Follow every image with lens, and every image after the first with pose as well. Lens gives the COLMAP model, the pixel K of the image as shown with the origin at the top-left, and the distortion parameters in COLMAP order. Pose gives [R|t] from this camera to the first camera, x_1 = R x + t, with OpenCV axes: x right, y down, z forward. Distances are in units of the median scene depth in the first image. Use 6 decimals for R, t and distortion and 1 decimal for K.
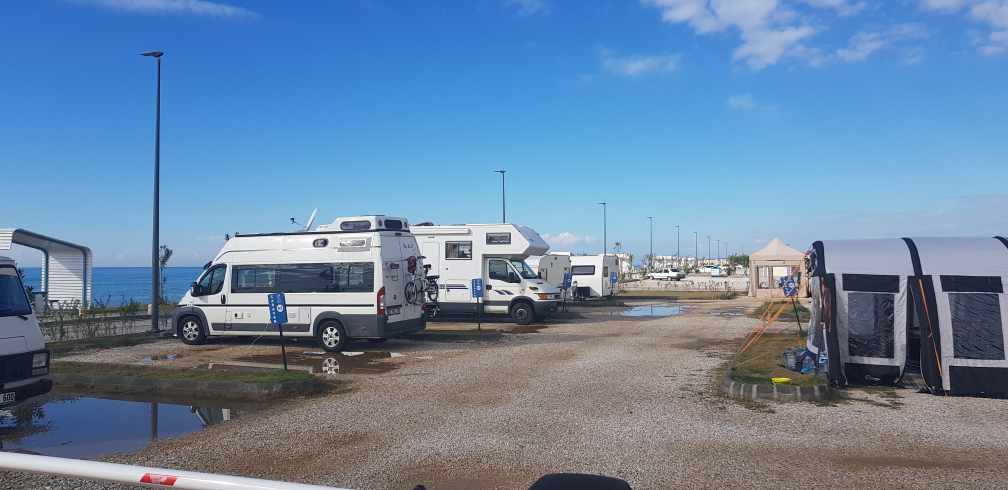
lens RADIAL K [[768.6, 0, 504.0], [0, 768.6, 245.0], [0, 0, 1]] dist [0.000891, 0.001018]
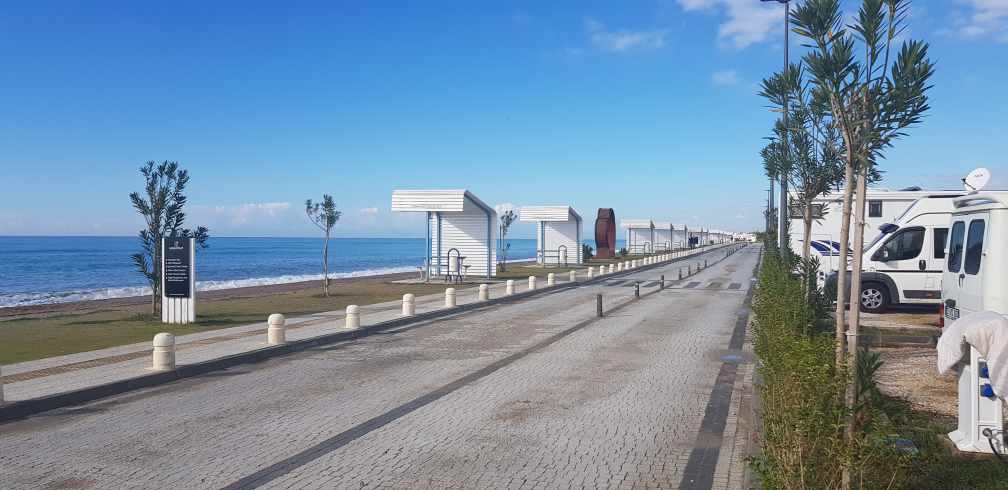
lens RADIAL K [[749.7, 0, 504.0], [0, 749.7, 245.0], [0, 0, 1]] dist [-0.000908, -0.000461]
pose [[0.999338, 0.005967, 0.035880, -0.560399], [-0.007340, 0.999240, 0.038274, 0.009817], [-0.035624, -0.038512, 0.998623, 0.070096]]
